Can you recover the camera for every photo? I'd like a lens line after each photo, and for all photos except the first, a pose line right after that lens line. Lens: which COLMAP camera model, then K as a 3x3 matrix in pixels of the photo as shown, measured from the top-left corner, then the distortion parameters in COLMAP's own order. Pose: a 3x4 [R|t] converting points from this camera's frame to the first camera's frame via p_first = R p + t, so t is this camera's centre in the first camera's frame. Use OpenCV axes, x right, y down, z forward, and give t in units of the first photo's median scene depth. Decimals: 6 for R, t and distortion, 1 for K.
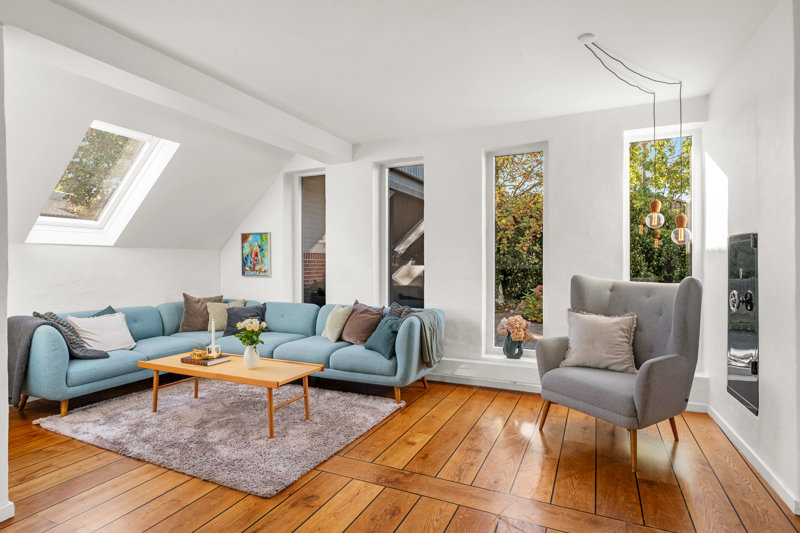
lens RADIAL K [[414.8, 0, 397.9], [0, 414.8, 266.2], [0, 0, 1]] dist [-0.004345, 0.000755]
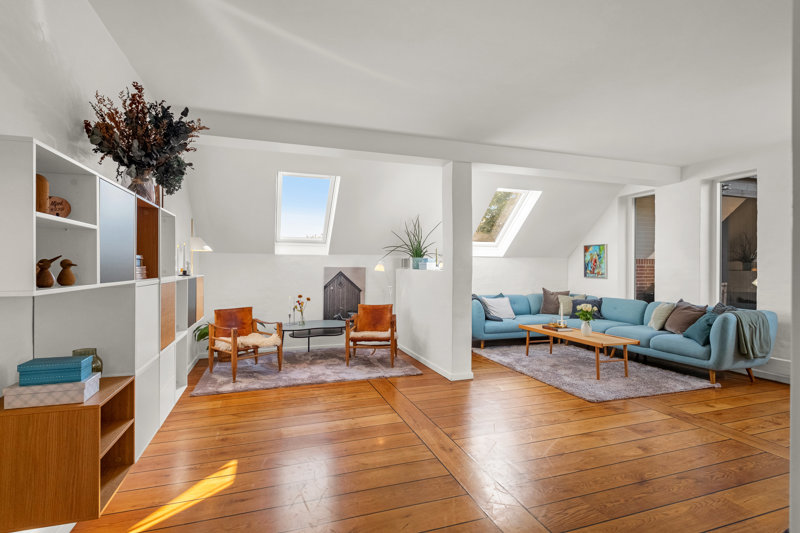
lens RADIAL K [[405.7, 0, 399.2], [0, 405.7, 268.2], [0, 0, 1]] dist [0.011620, 0.000263]
pose [[0.691584, 0.004705, -0.722281, 0.227272], [-0.010278, 0.999942, -0.003327, 0.006770], [0.722223, 0.009725, 0.691592, -0.484976]]
